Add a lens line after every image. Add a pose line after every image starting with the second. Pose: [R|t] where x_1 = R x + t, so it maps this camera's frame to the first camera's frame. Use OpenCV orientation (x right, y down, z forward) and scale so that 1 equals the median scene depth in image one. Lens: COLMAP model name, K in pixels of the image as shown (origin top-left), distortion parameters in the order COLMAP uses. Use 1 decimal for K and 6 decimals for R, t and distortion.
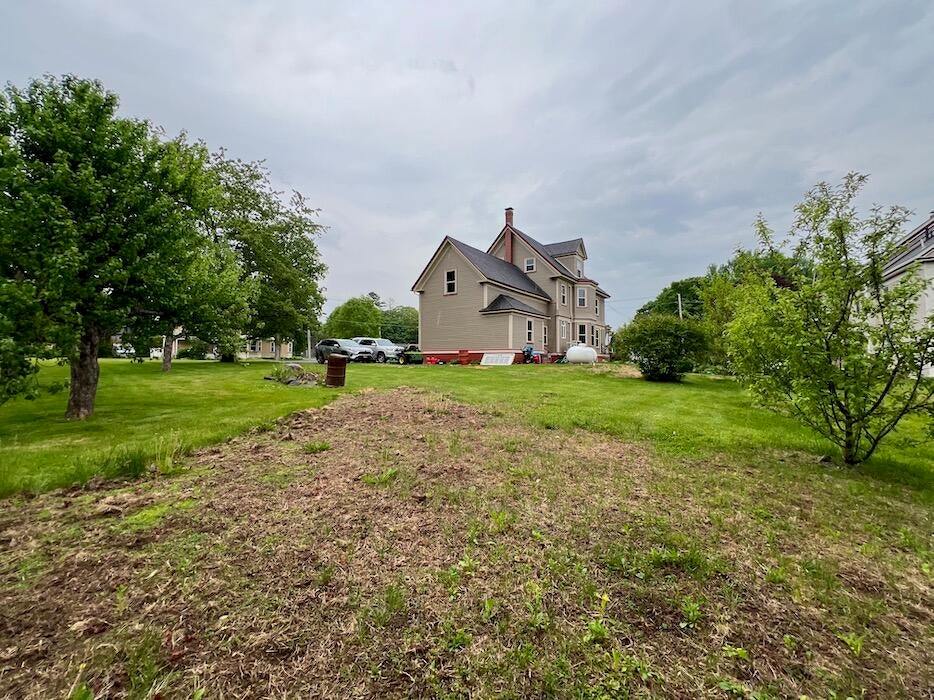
lens RADIAL K [[371.4, 0, 465.7], [0, 371.4, 355.2], [0, 0, 1]] dist [0.000112, 0.000006]
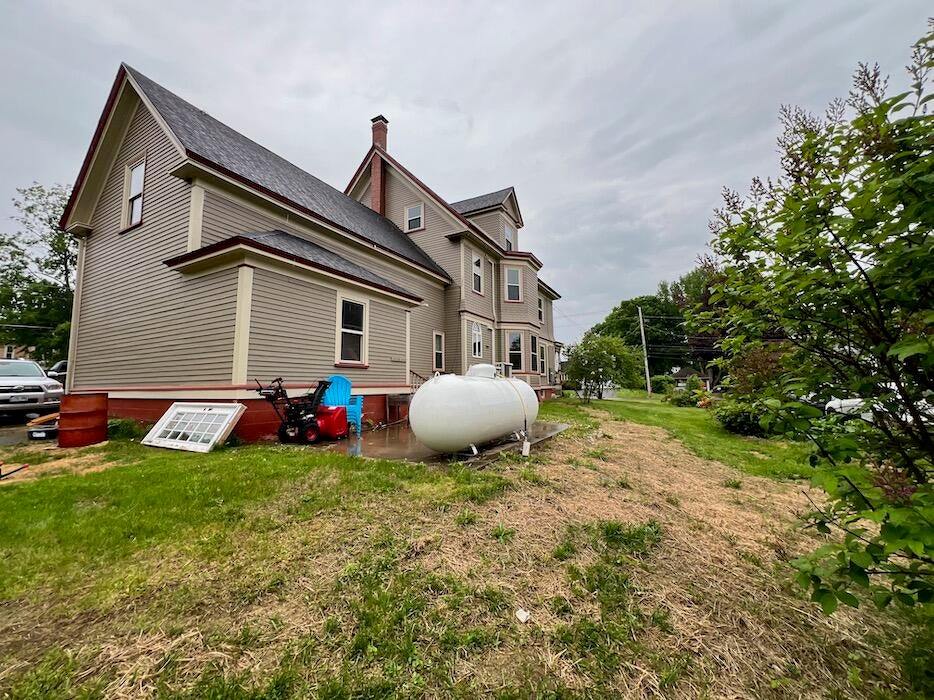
lens RADIAL K [[371.4, 0, 465.0], [0, 371.4, 347.0], [0, 0, 1]] dist [0.000112, 0.000006]
pose [[0.991725, 0.007069, 0.128187, 0.172510], [0.004384, 0.996035, -0.088849, -0.013886], [-0.128307, 0.088676, 0.987762, 0.475165]]
